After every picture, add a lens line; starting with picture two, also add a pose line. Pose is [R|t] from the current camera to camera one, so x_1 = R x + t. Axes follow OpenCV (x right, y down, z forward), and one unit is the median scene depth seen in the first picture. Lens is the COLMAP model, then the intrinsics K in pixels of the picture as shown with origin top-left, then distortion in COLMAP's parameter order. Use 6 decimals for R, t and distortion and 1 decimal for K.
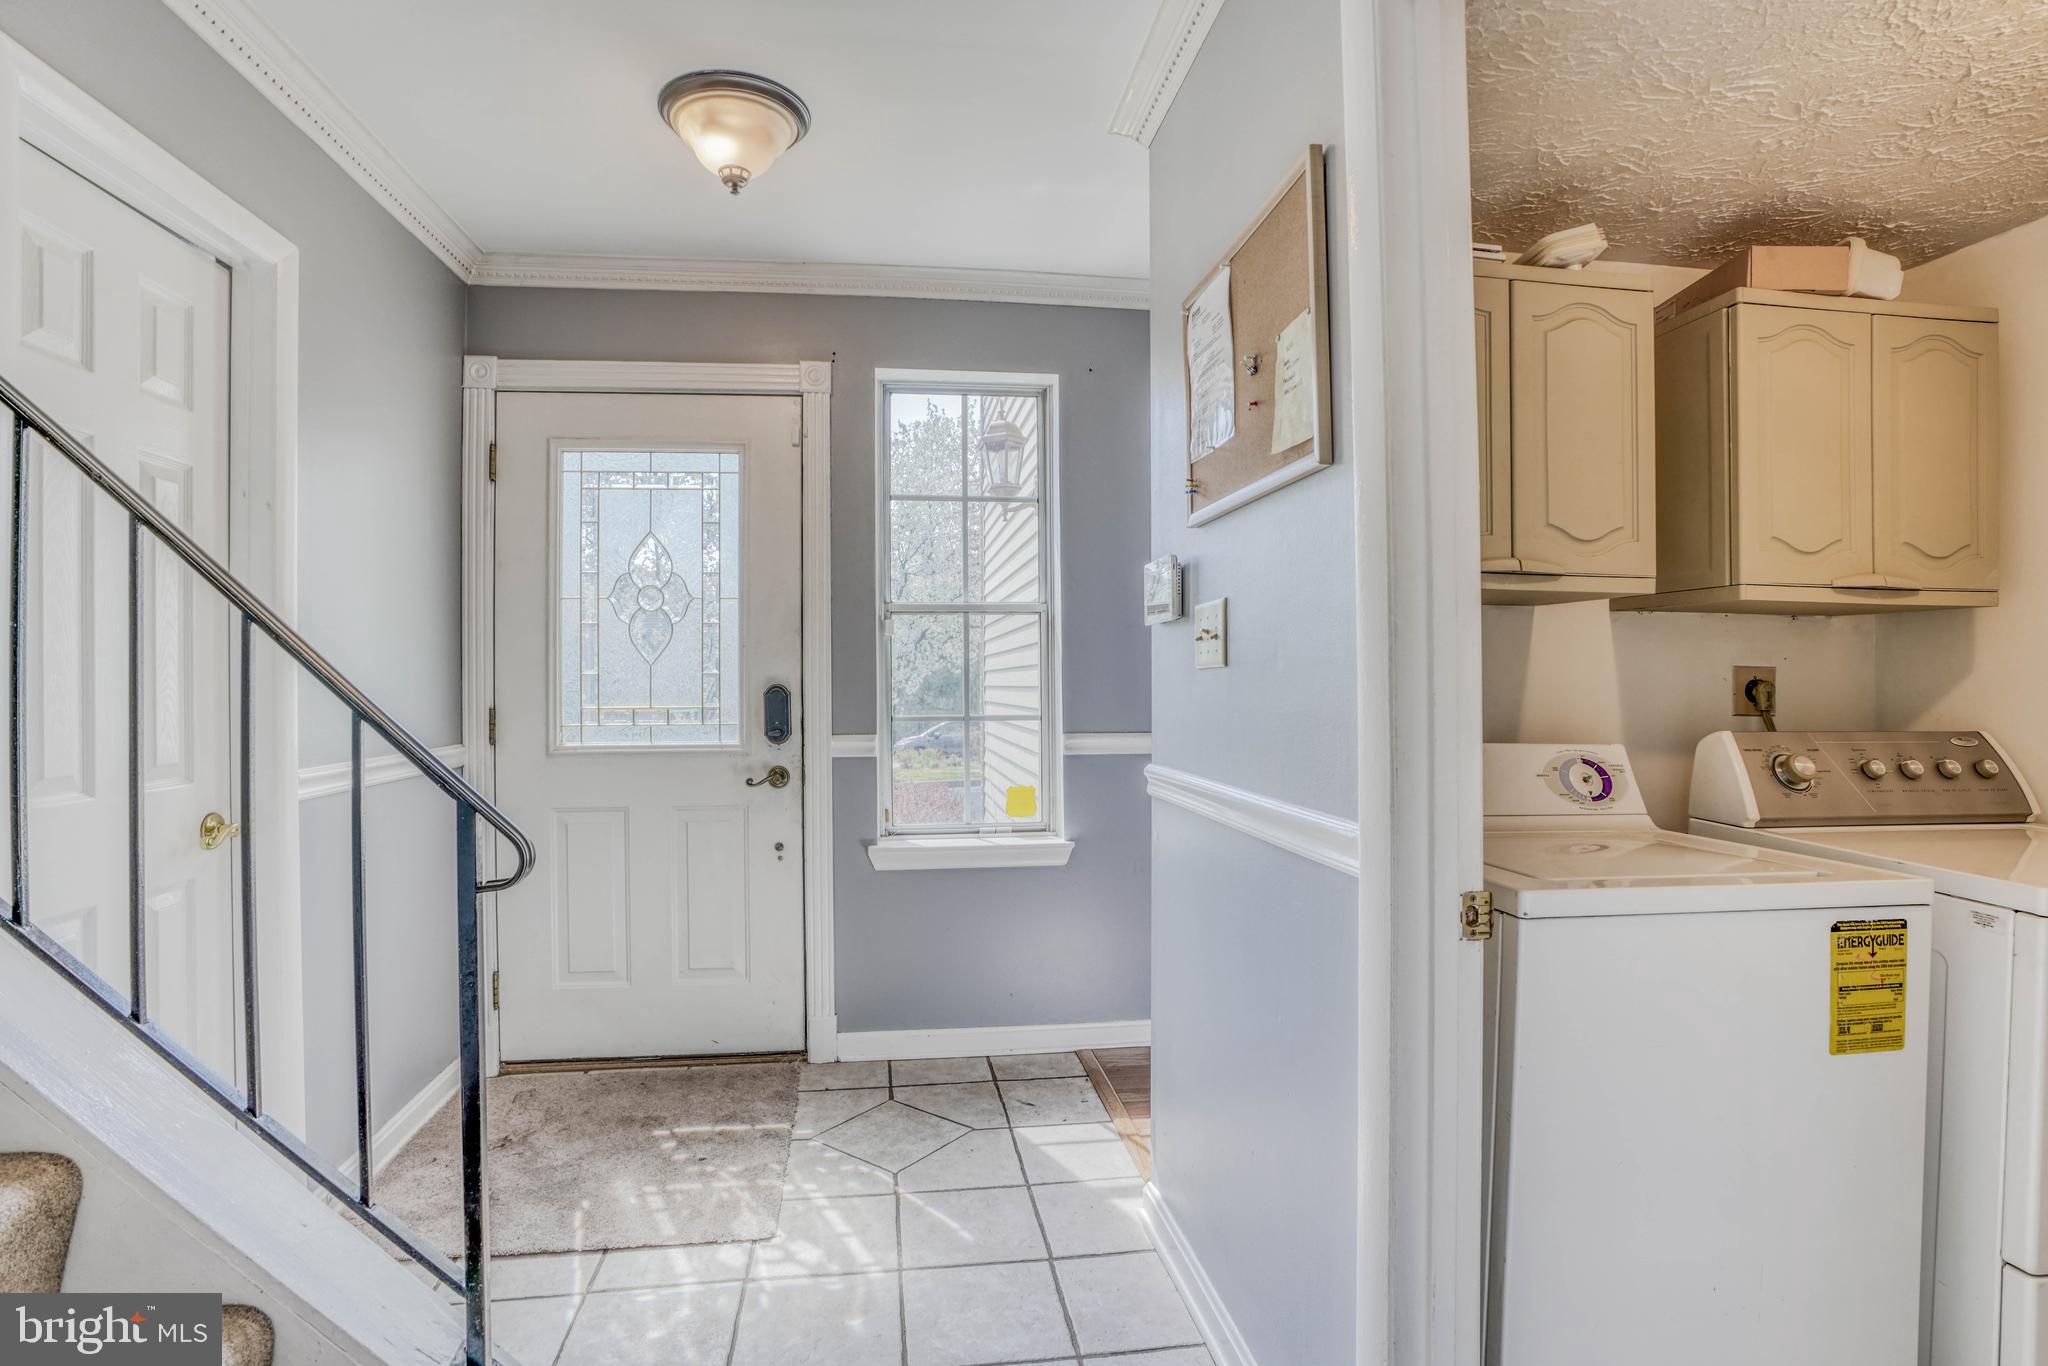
lens RADIAL K [[1009.2, 0, 1014.3], [0, 1009.2, 675.1], [0, 0, 1]] dist [-0.069245, 0.026282]
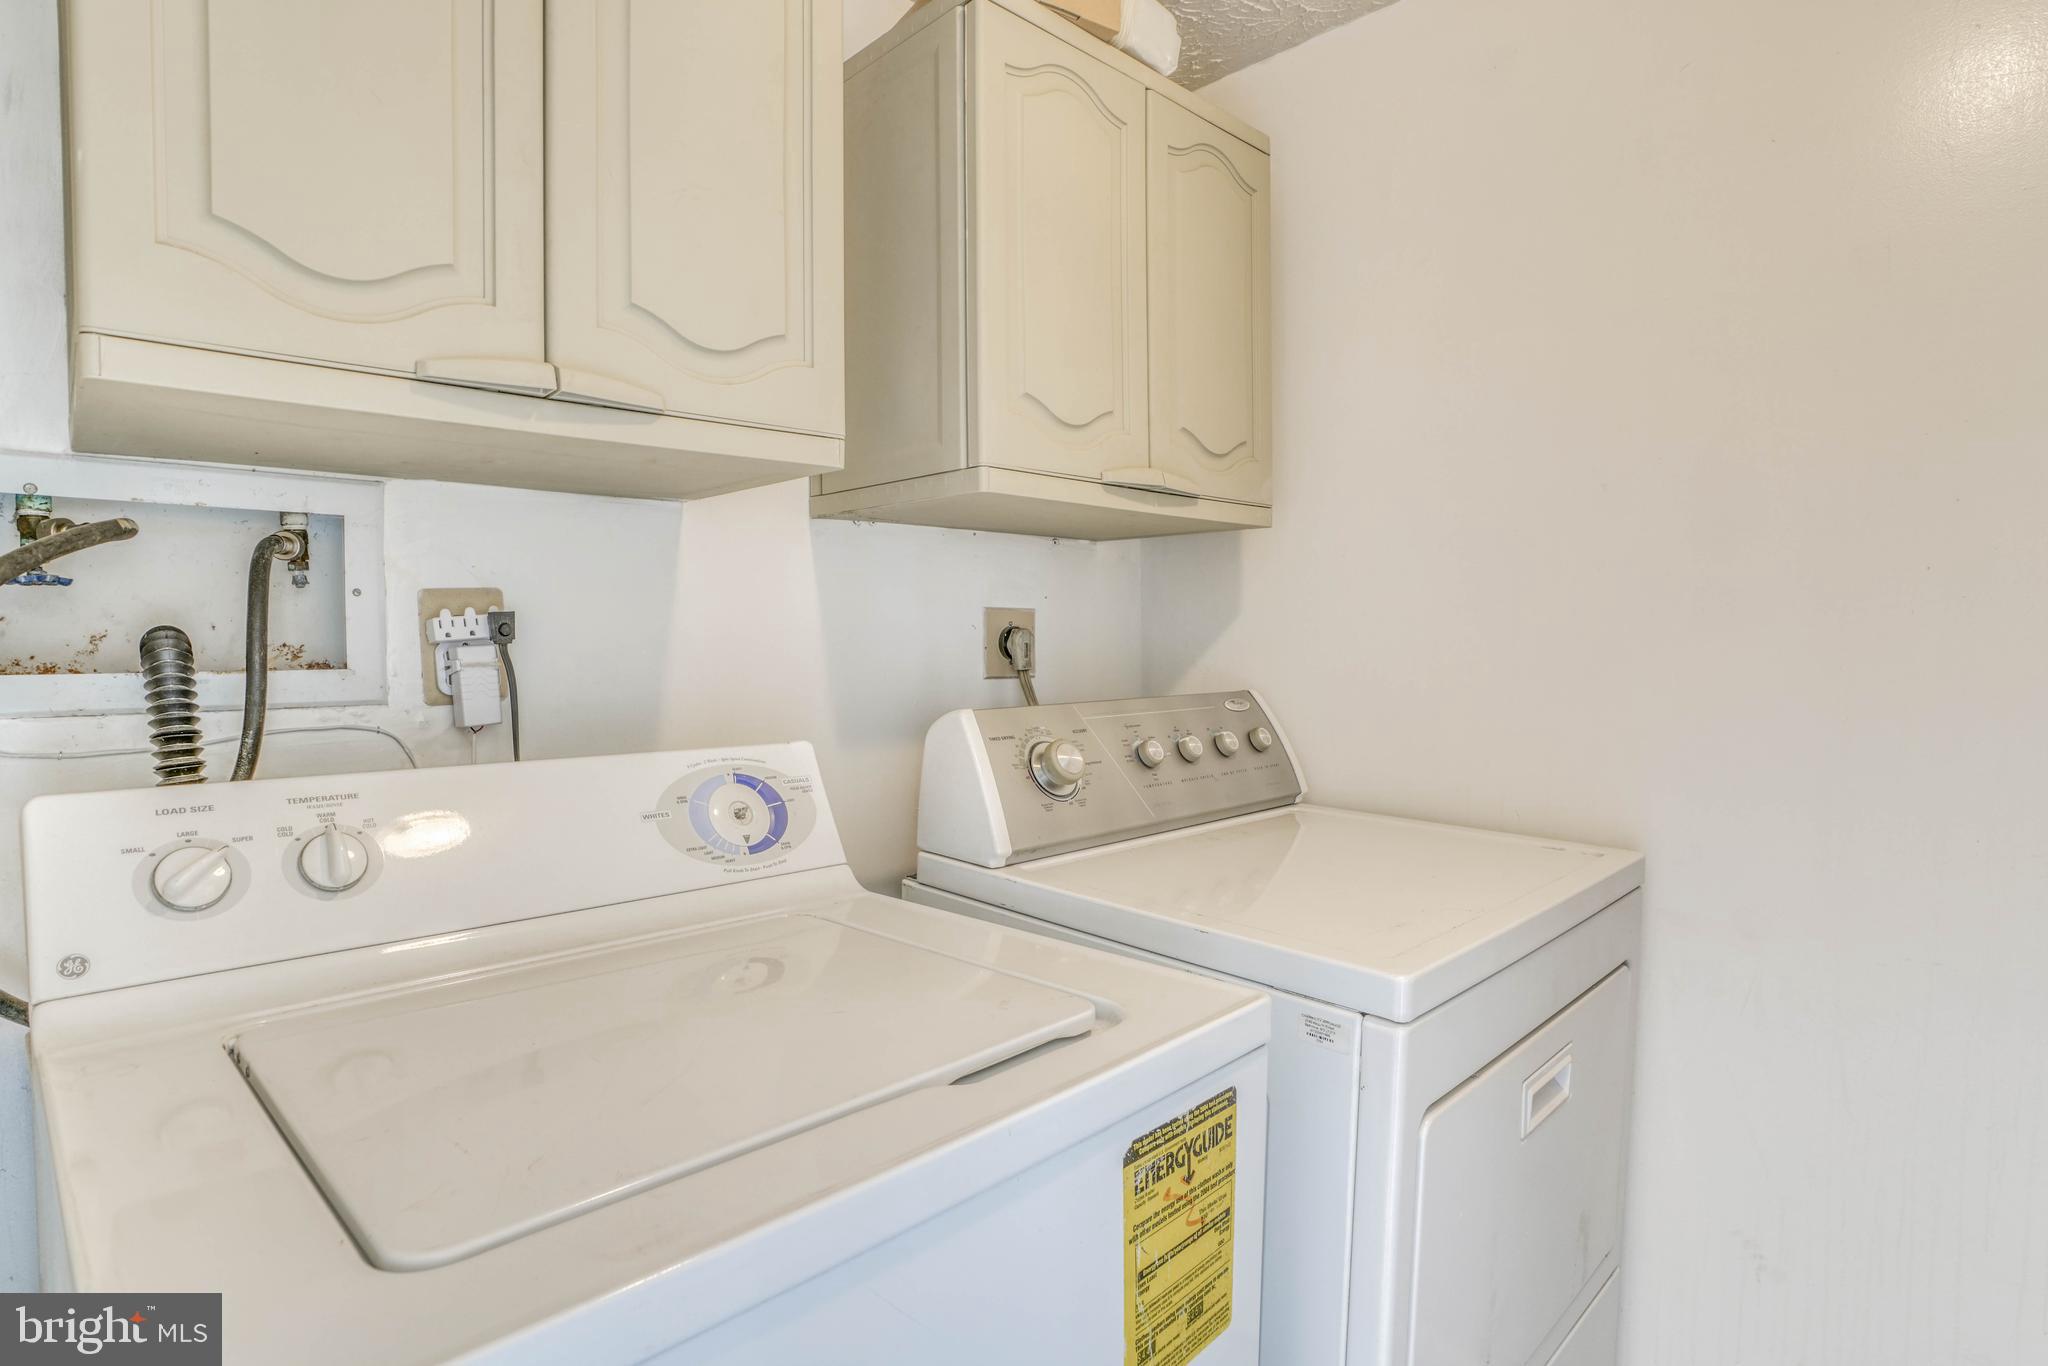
lens RADIAL K [[1009.2, 0, 1014.3], [0, 1009.2, 675.1], [0, 0, 1]] dist [-0.069245, 0.026282]
pose [[0.807829, -0.036180, 0.588305, 0.383583], [0.009741, 0.998797, 0.048050, 0.005097], [-0.589336, -0.033086, 0.807210, 0.475858]]
